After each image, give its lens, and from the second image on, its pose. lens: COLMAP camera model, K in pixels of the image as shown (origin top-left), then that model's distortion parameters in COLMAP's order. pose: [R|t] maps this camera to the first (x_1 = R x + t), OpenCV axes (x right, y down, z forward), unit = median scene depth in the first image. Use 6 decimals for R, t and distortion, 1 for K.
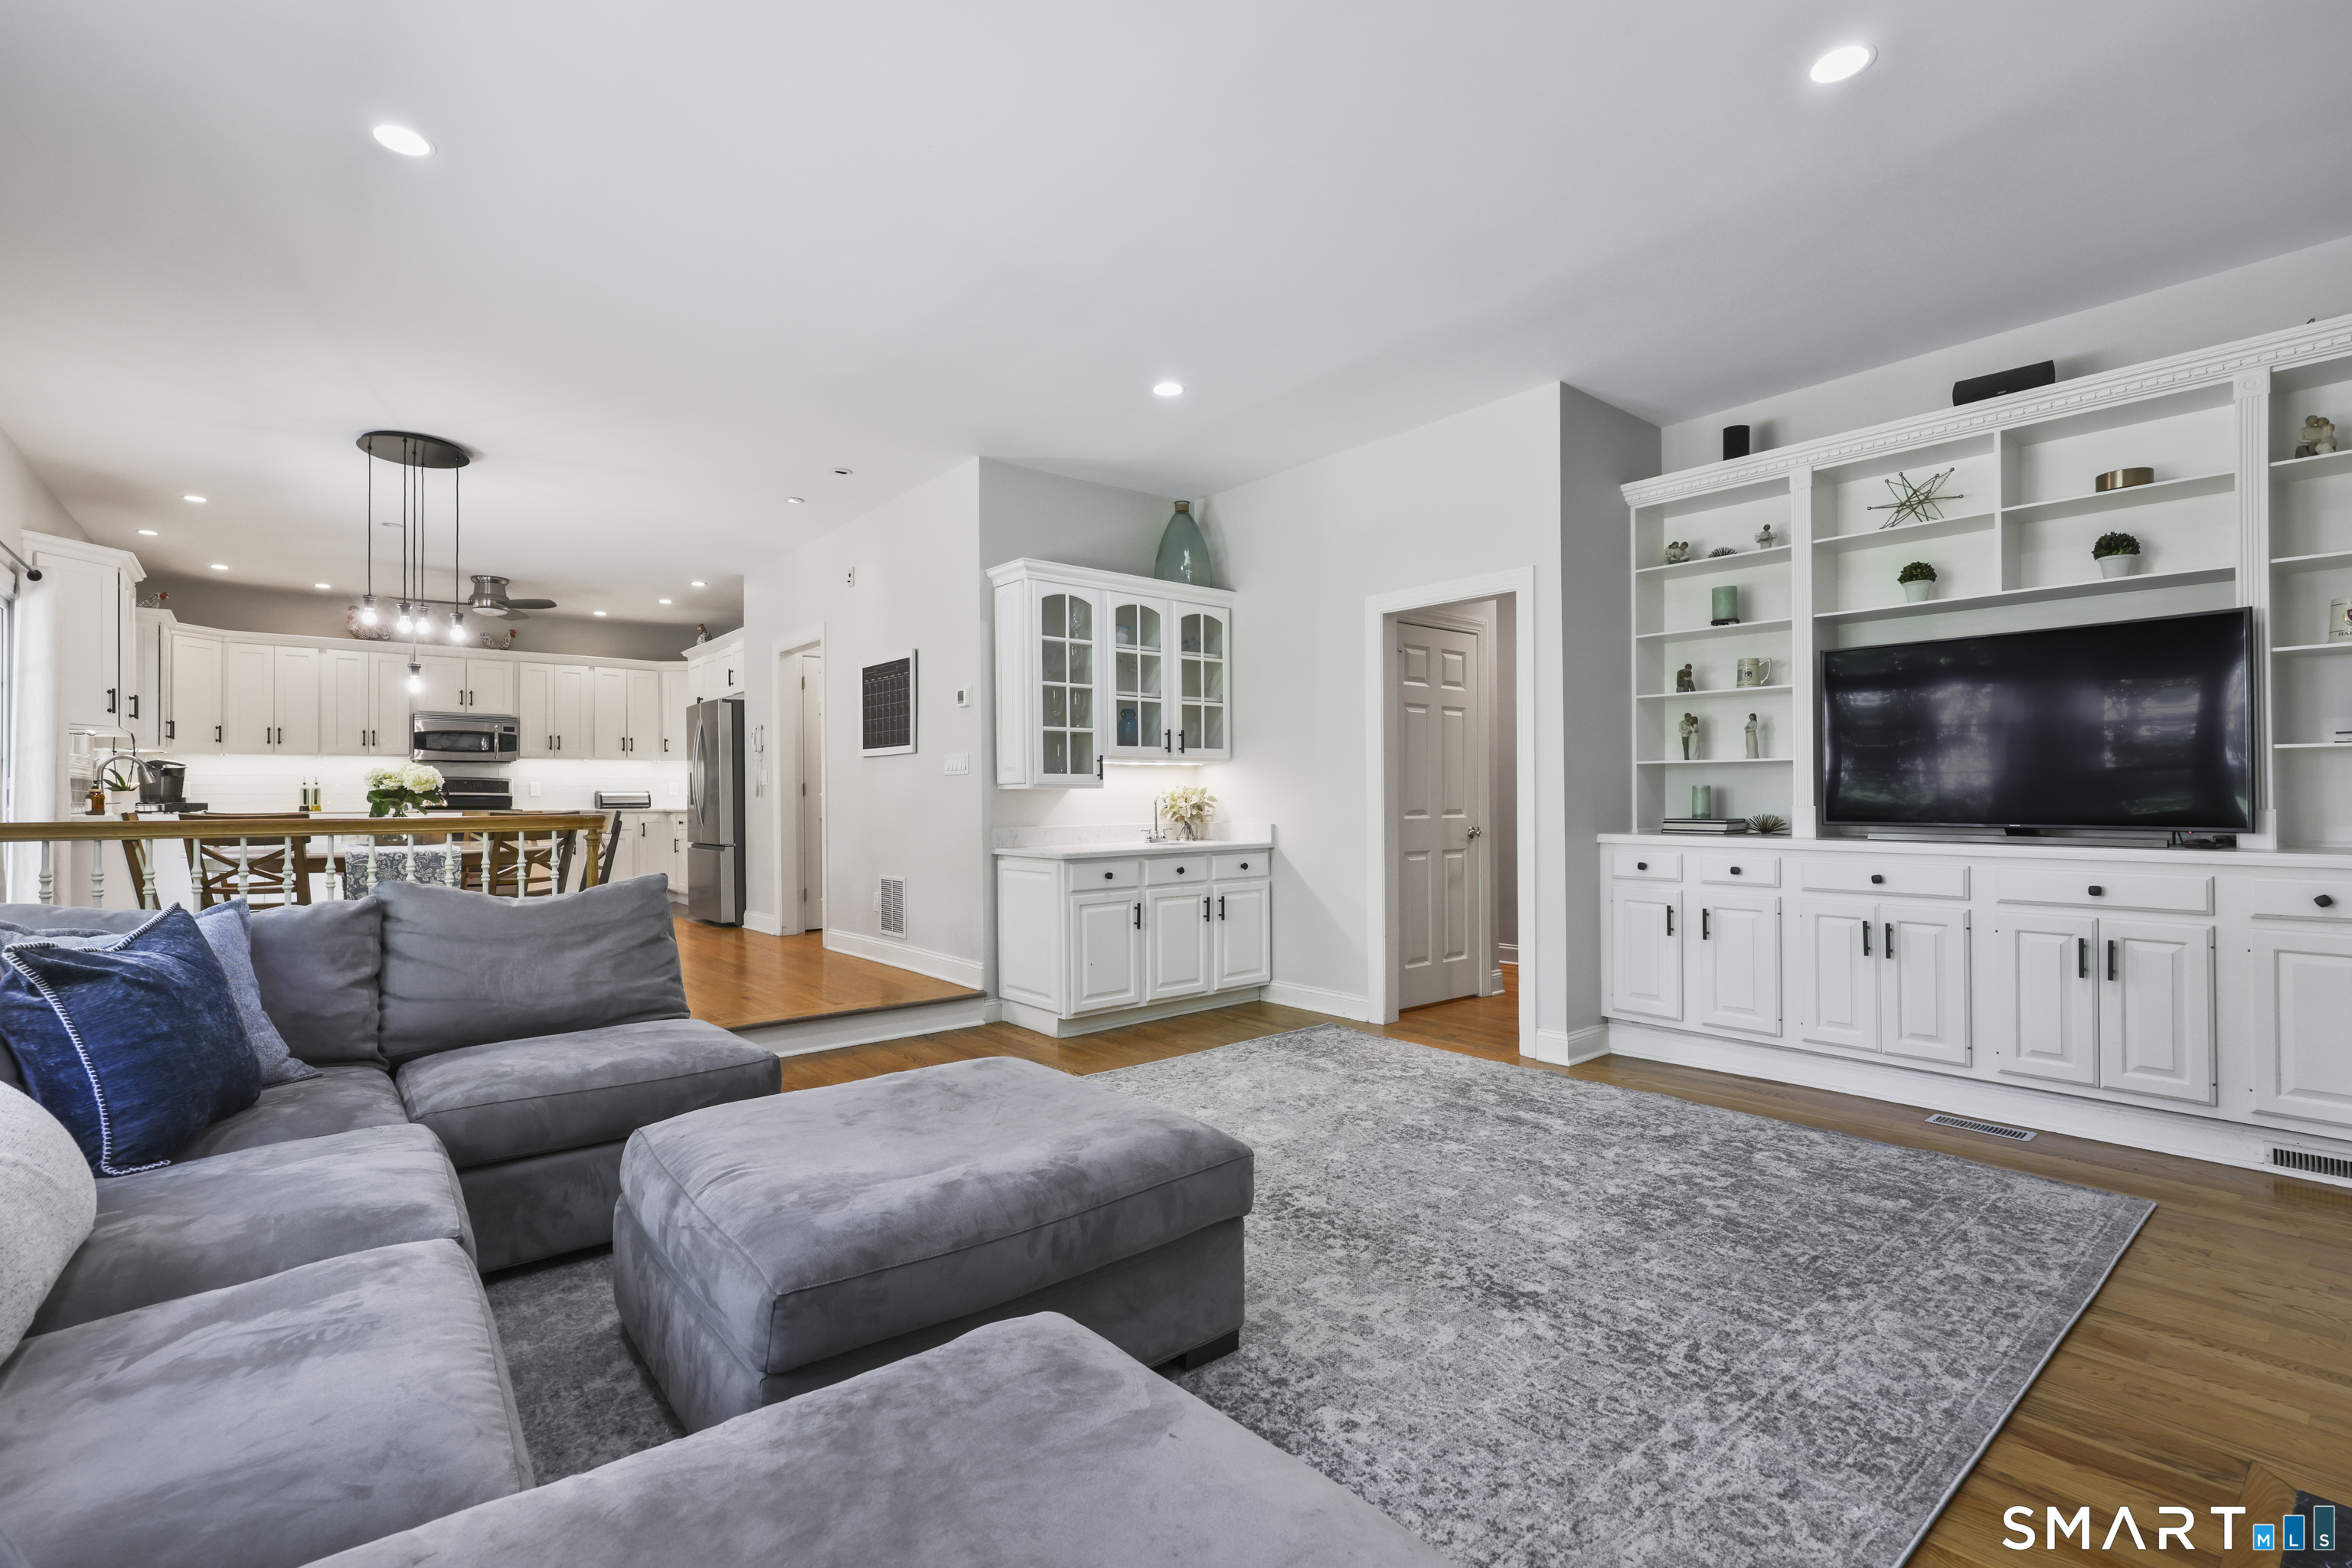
lens RADIAL K [[1055.7, 0, 1186.3], [0, 1055.7, 784.4], [0, 0, 1]] dist [-0.001043, 0.000022]
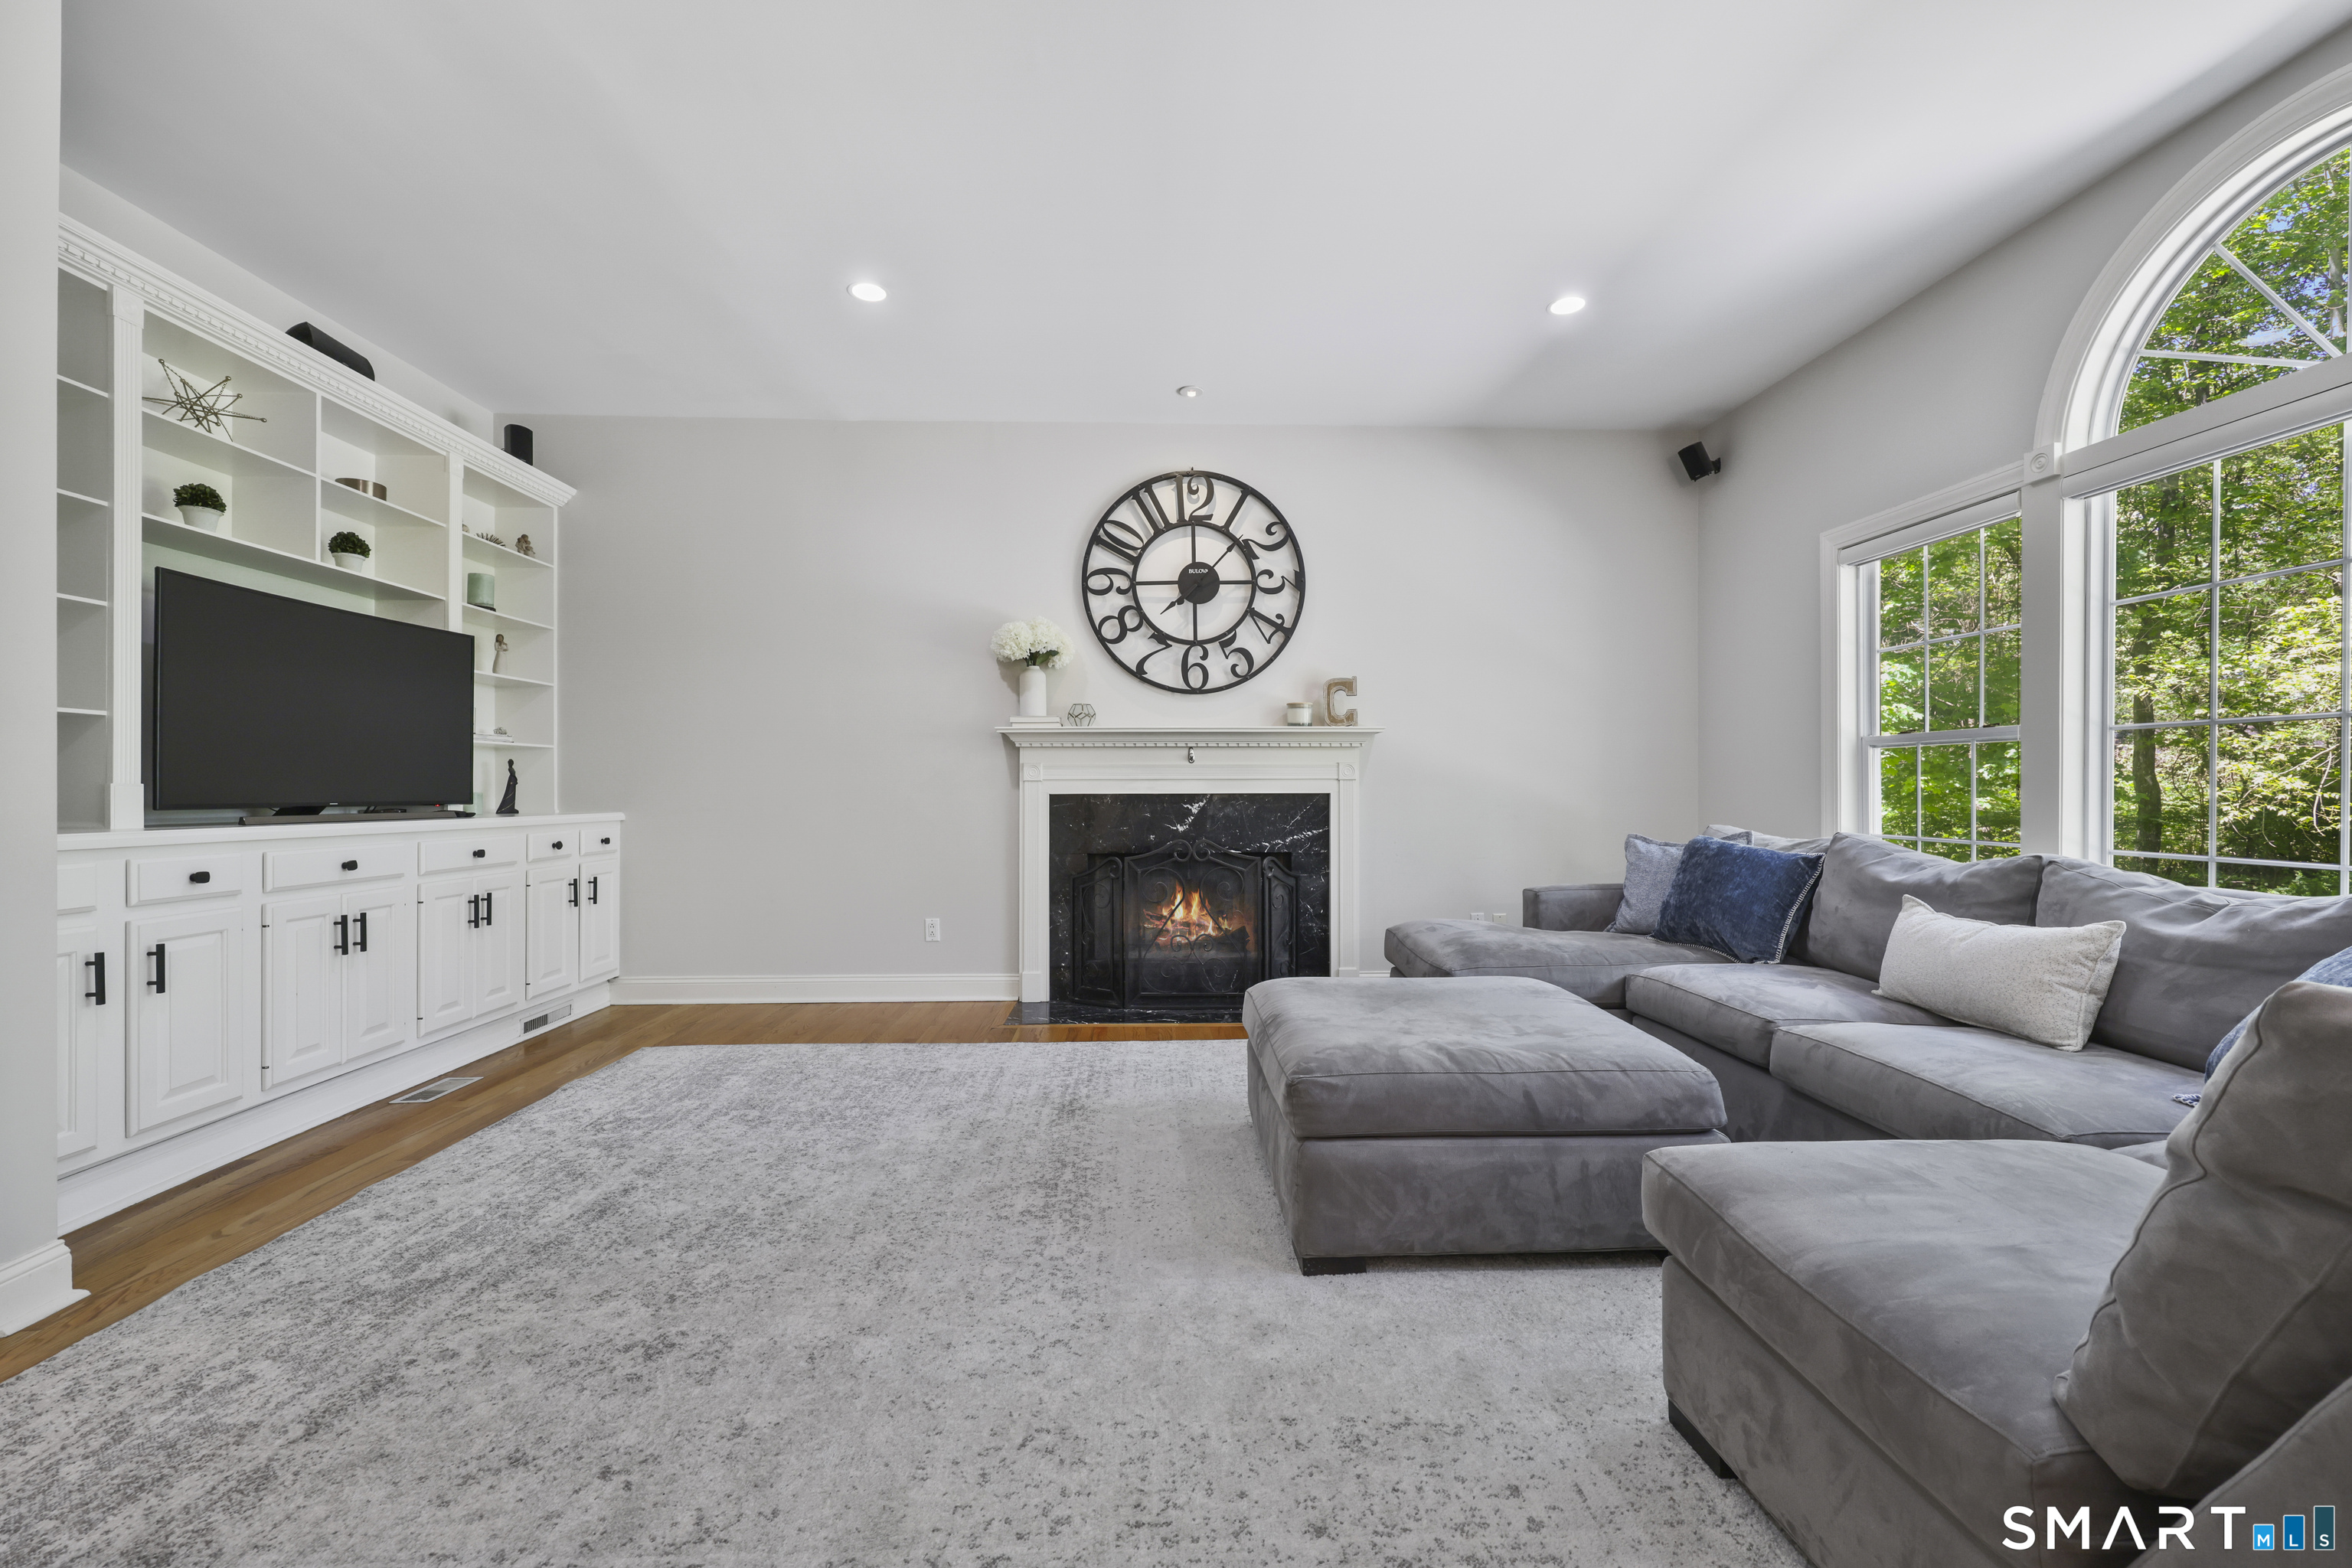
lens RADIAL K [[960.3, 0, 1187.0], [0, 960.3, 793.0], [0, 0, 1]] dist [0.000305, 0.000262]
pose [[-0.796817, 0.003636, 0.604209, -0.401814], [-0.003191, 0.999943, -0.010225, 0.036207], [-0.604212, -0.010075, -0.796760, 1.259297]]
